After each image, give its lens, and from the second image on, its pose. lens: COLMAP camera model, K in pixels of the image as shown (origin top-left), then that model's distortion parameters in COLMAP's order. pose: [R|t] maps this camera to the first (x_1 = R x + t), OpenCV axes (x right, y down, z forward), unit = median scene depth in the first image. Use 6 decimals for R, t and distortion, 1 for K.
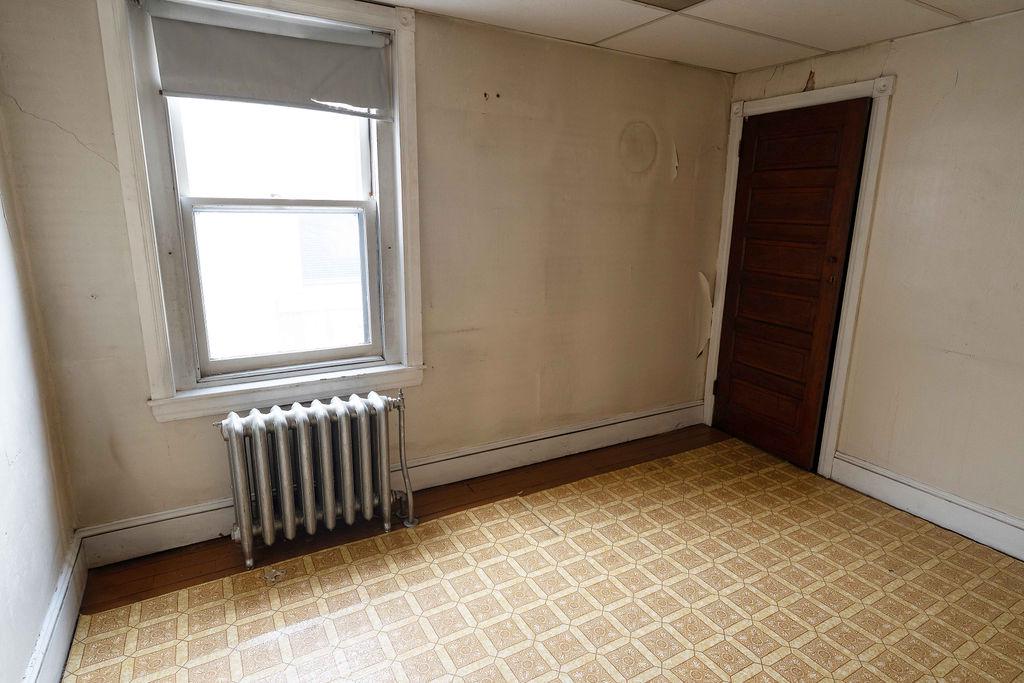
lens RADIAL K [[555.2, 0, 510.5], [0, 555.2, 338.2], [0, 0, 1]] dist [0.005308, 0.000675]
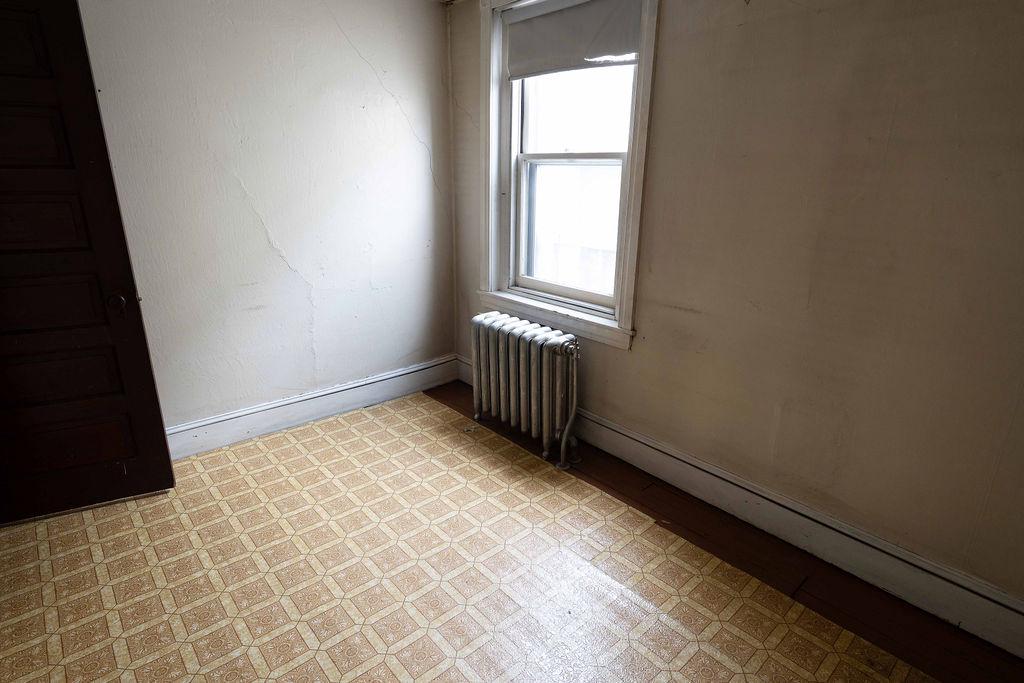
lens RADIAL K [[555.2, 0, 512.7], [0, 555.2, 339.0], [0, 0, 1]] dist [0.005308, 0.000675]
pose [[0.202574, 0.282053, -0.937768, 0.724075], [-0.223996, 0.945581, 0.236016, -0.121437], [0.953305, 0.162245, 0.254729, 0.612052]]
